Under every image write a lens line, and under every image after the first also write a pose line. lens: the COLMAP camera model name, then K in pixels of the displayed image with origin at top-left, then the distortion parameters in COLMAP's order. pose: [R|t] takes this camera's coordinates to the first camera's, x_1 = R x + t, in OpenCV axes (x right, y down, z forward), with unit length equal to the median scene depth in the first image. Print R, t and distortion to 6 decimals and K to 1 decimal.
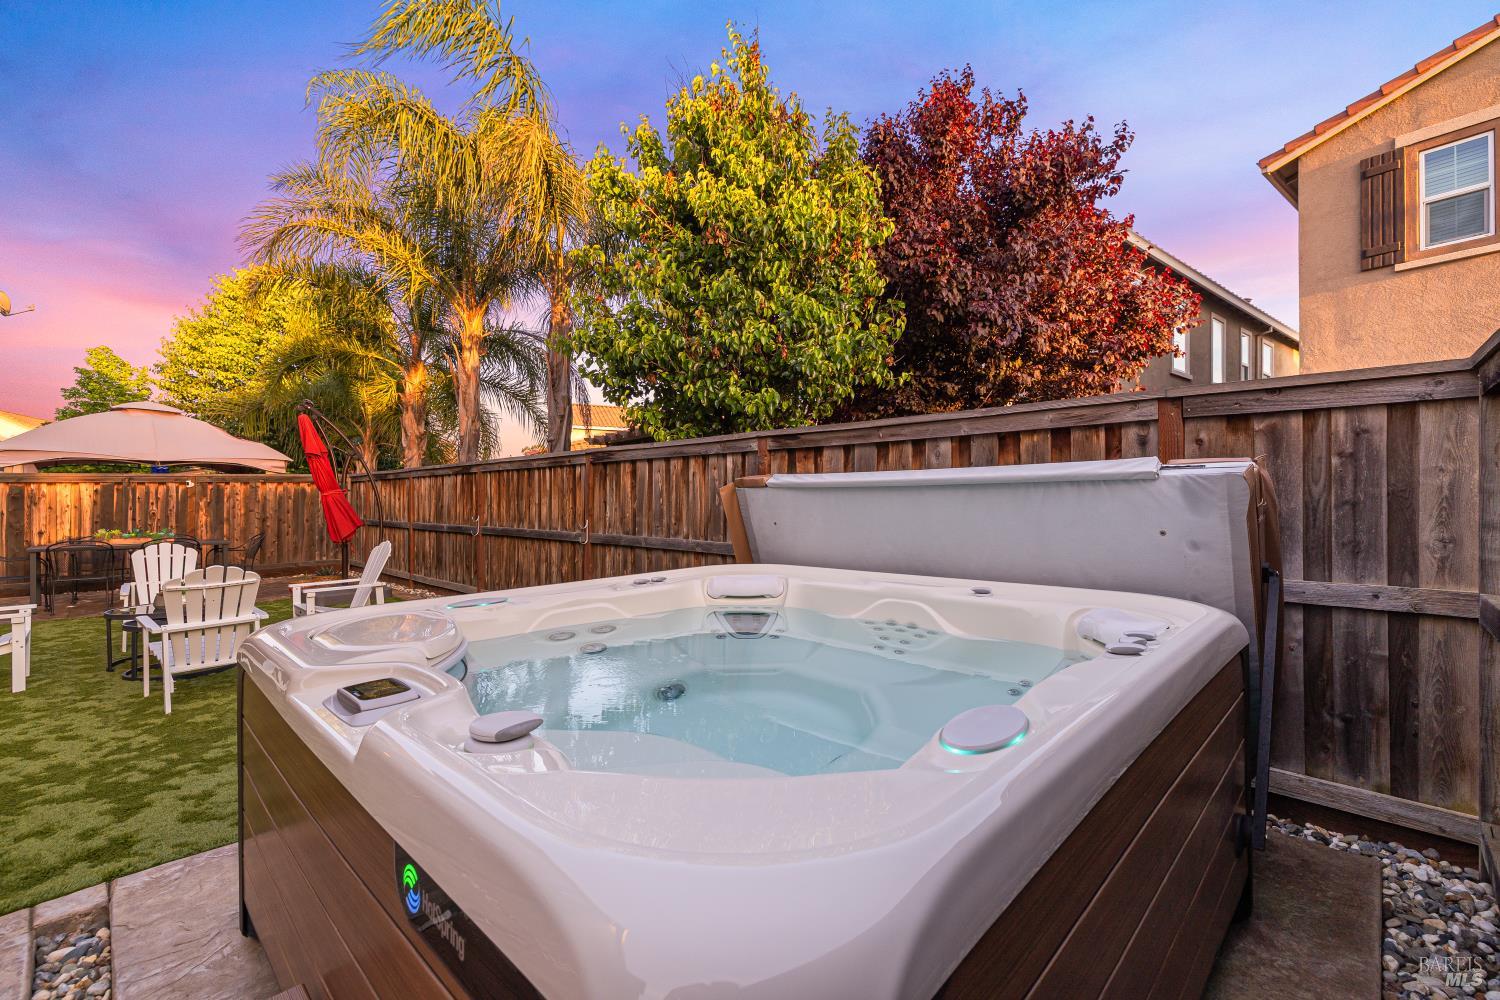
lens RADIAL K [[652.8, 0, 750.0], [0, 652.8, 500.0], [0, 0, 1]] dist [-0.001436, 0.000442]
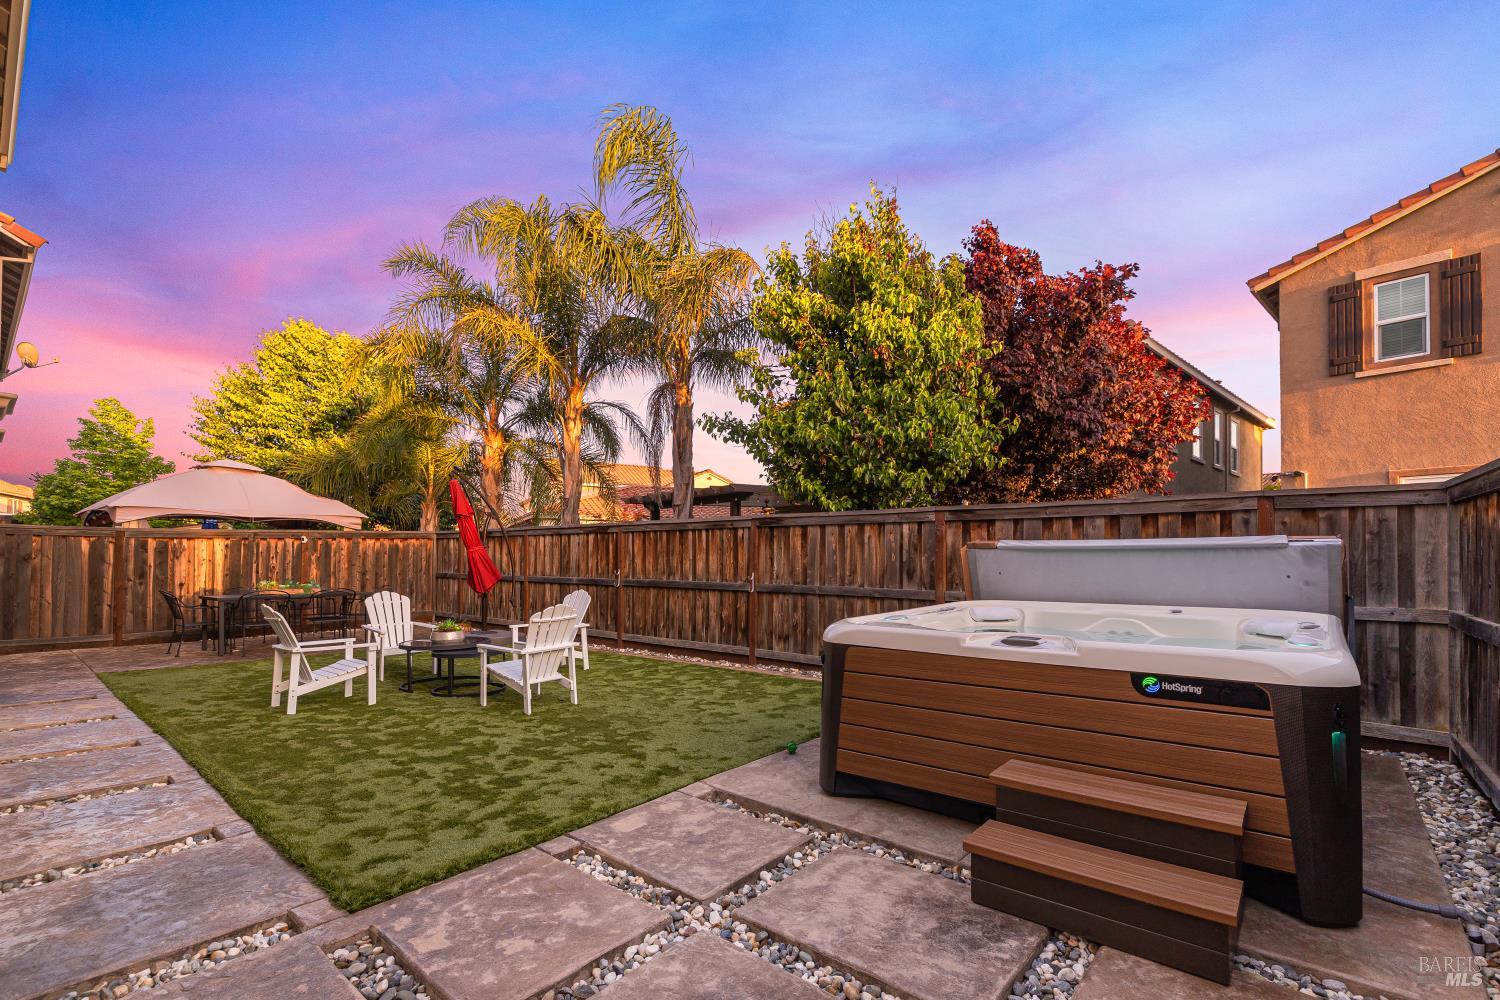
lens RADIAL K [[675.1, 0, 747.1], [0, 675.1, 549.9], [0, 0, 1]] dist [-0.000433, 0.000597]
pose [[0.997321, 0.006206, 0.072887, -0.371853], [-0.005391, 0.999921, -0.011369, 0.001992], [-0.072952, 0.010945, 0.997275, -0.283554]]
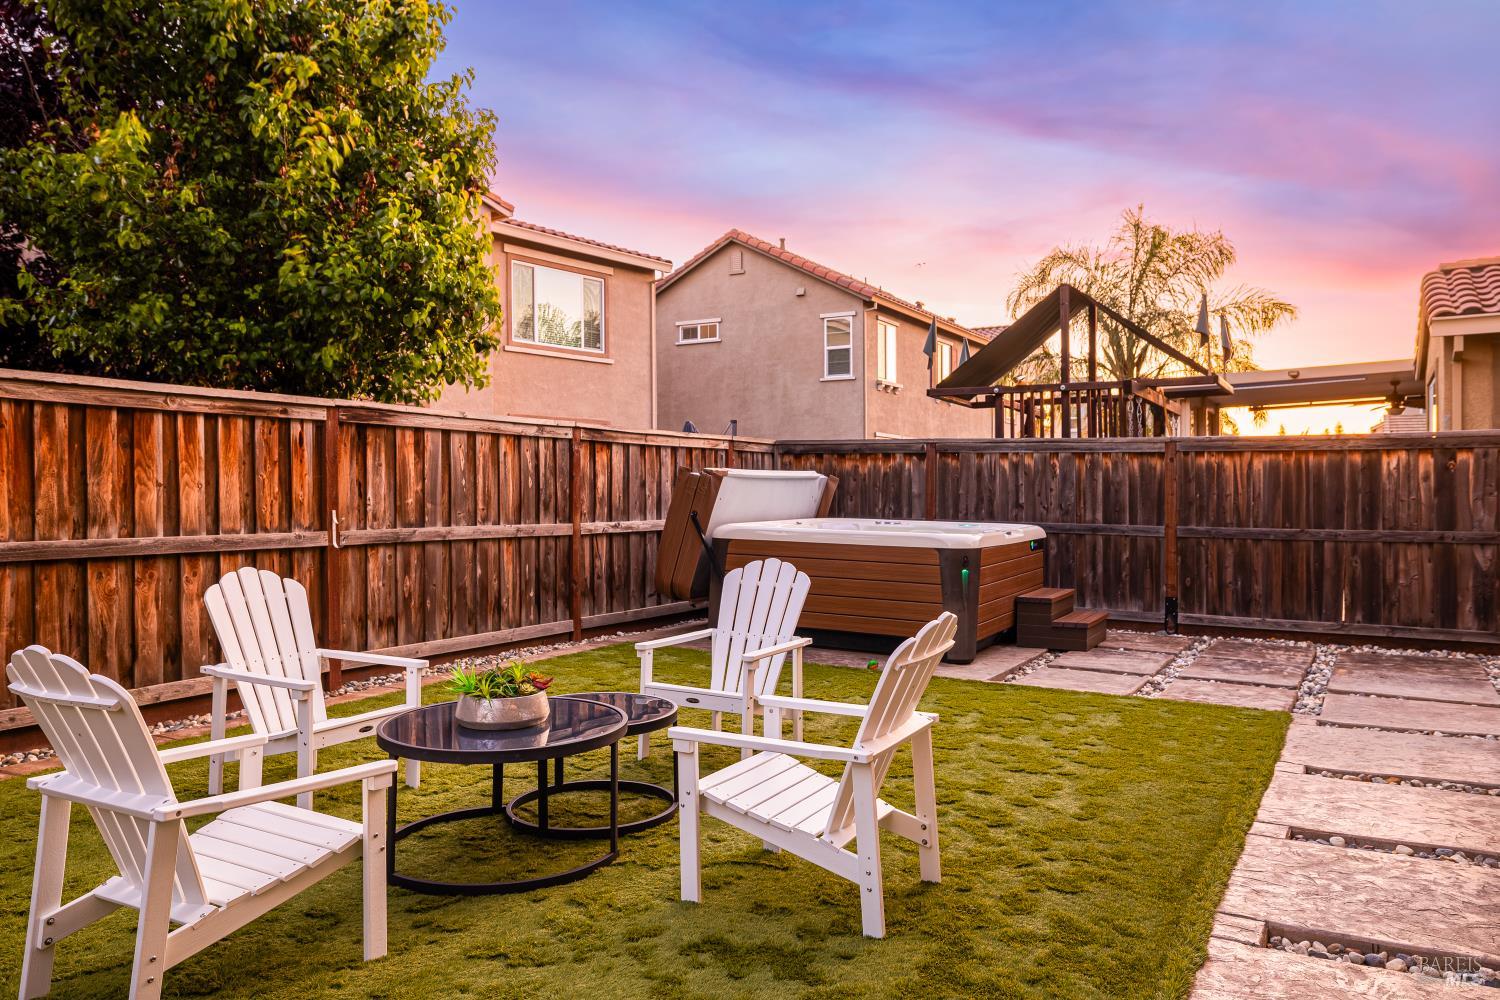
lens RADIAL K [[1115.1, 0, 756.4], [0, 1115.1, 500.9], [0, 0, 1]] dist [0.036709, 0.001615]
pose [[-0.276461, -0.007825, 0.960993, -1.485265], [-0.003352, 0.999969, 0.007178, 0.012202], [-0.961019, -0.001237, -0.276479, 0.953422]]
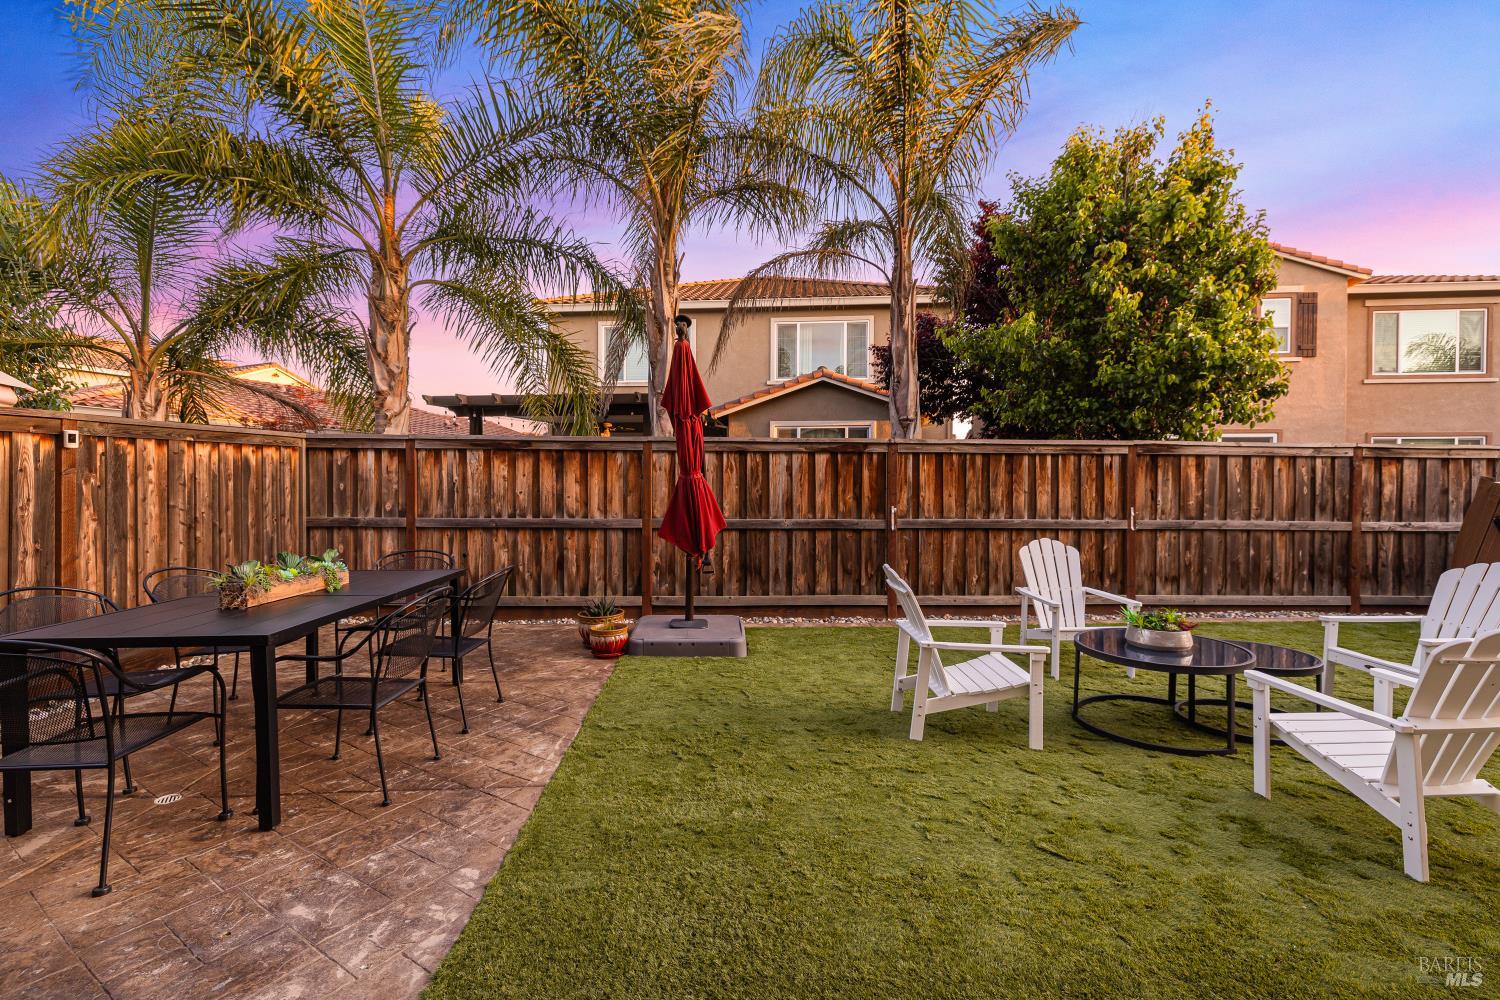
lens RADIAL K [[652.3, 0, 741.2], [0, 652.3, 499.1], [0, 0, 1]] dist [0.001861, 0.000314]
pose [[0.679698, -0.009915, 0.733425, -1.529988], [-0.007960, 0.999750, 0.020891, -0.000791], [-0.733448, -0.020038, 0.679450, 0.785130]]
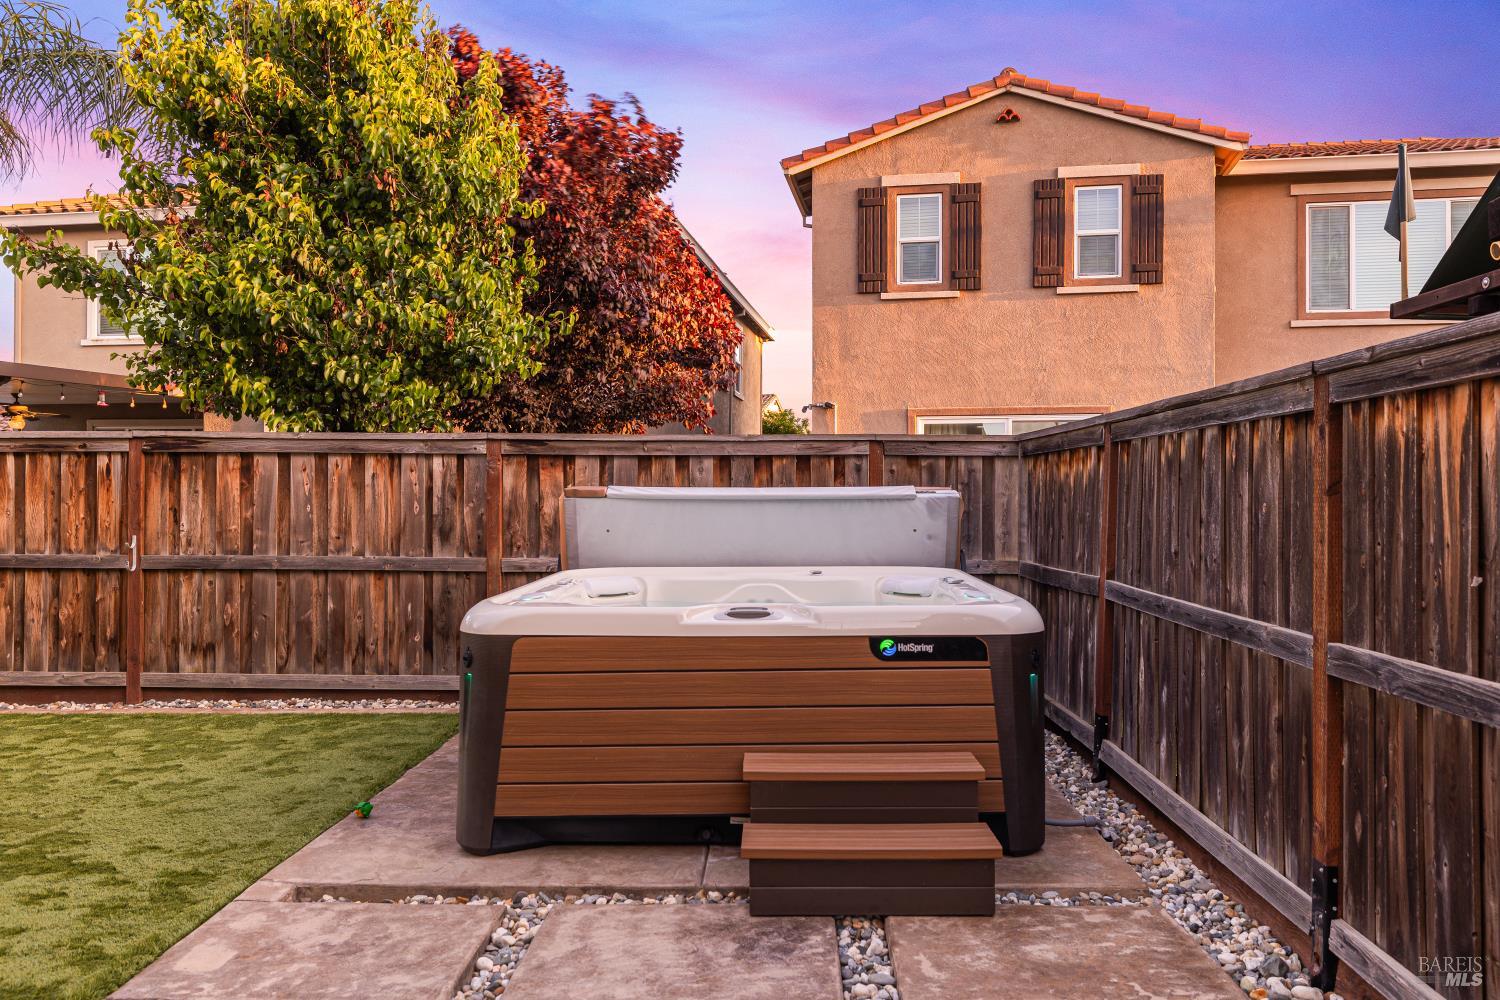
lens RADIAL K [[1122.6, 0, 766.5], [0, 1122.6, 505.3], [0, 0, 1]] dist [0.034528, -0.064655]
pose [[0.722851, 0.004406, 0.690989, -0.613898], [-0.005315, 0.999986, -0.000816, -0.003871], [-0.690983, -0.003082, 0.722864, -0.313699]]
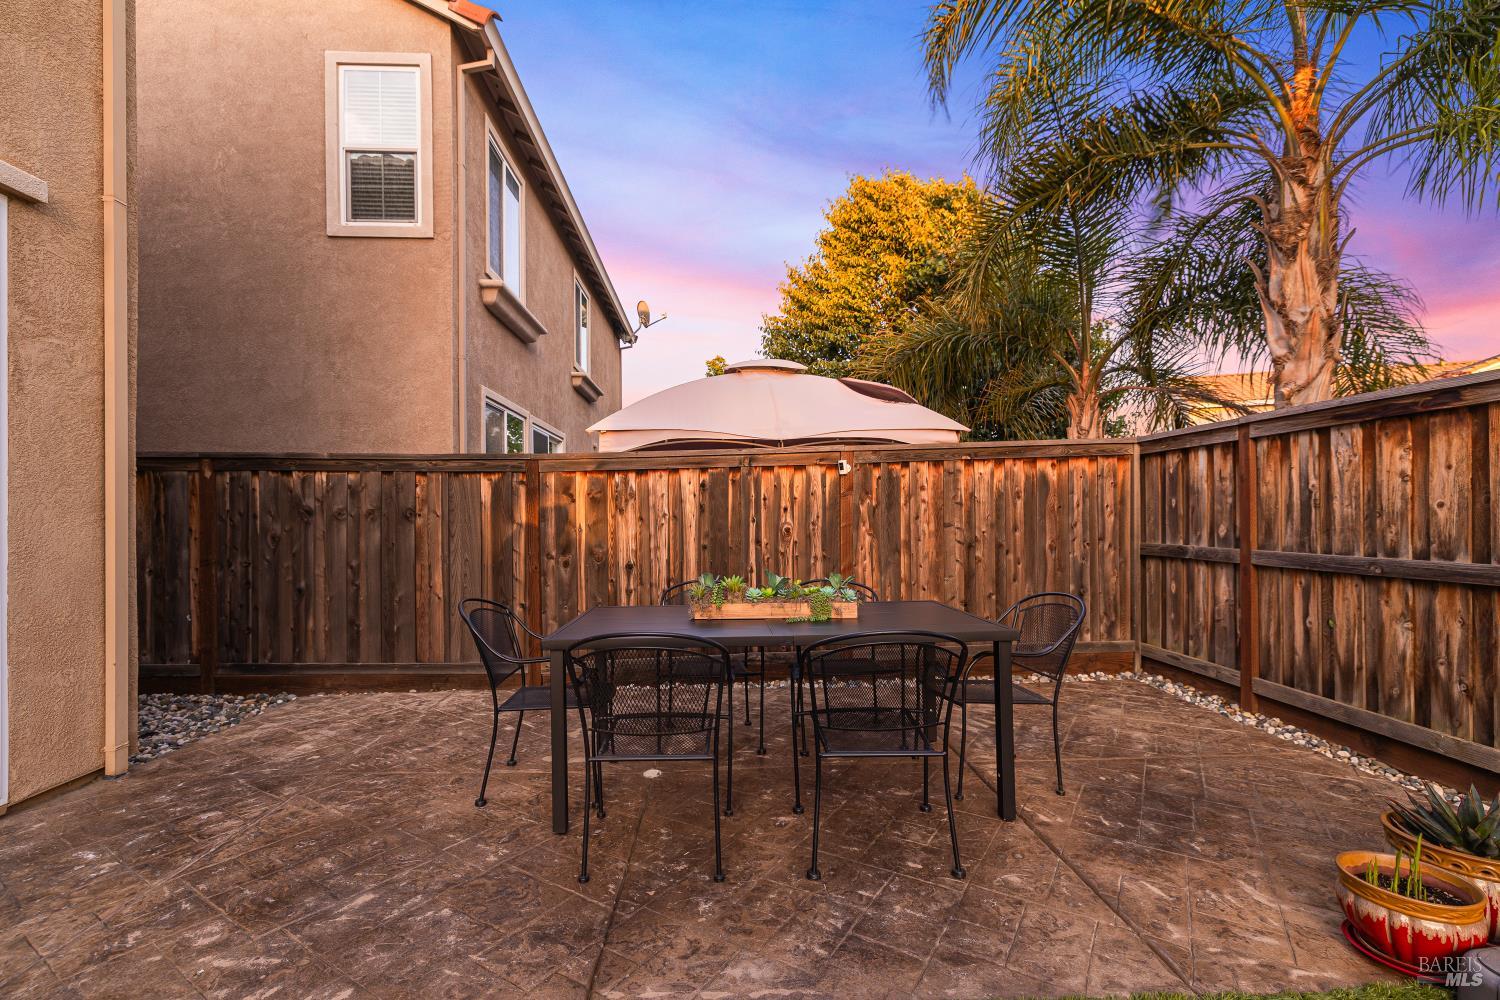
lens RADIAL K [[650.5, 0, 746.9], [0, 650.5, 516.7], [0, 0, 1]] dist [0.001218, 0.000051]
pose [[0.735667, -0.006576, -0.677312, -1.041132], [0.009584, 0.999954, 0.000700, 0.017370], [0.677276, -0.007006, 0.735696, 1.066348]]
